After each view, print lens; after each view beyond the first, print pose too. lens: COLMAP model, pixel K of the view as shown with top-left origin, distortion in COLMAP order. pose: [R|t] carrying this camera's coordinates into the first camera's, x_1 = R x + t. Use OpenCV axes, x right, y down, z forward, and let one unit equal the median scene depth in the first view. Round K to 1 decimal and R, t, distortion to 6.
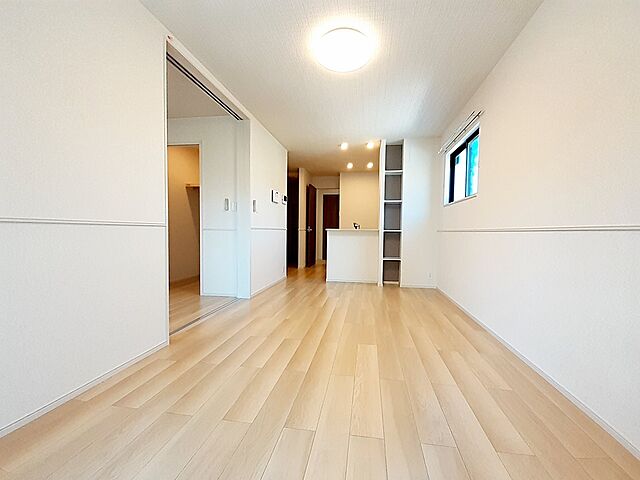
lens RADIAL K [[256.2, 0, 336.9], [0, 256.2, 241.2], [0, 0, 1]] dist [-0.001340, -0.000111]
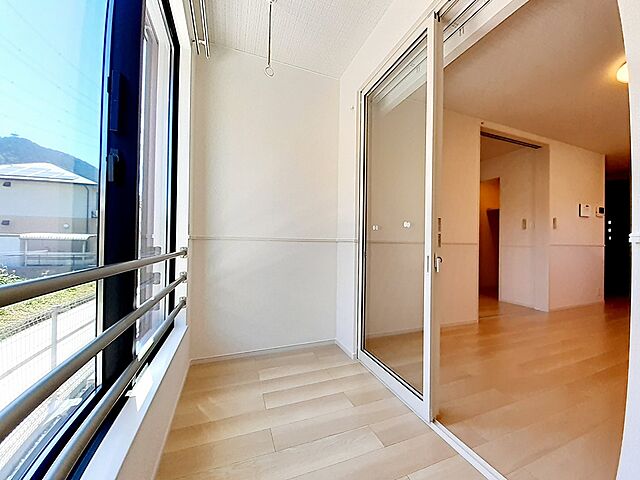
lens RADIAL K [[256.2, 0, 336.9], [0, 256.2, 241.2], [0, 0, 1]] dist [-0.001340, -0.000111]
pose [[0.504989, -0.011198, -0.863053, 0.134069], [-0.039595, 0.998563, -0.036124, 0.007396], [0.862217, 0.052415, 0.503820, -0.296701]]
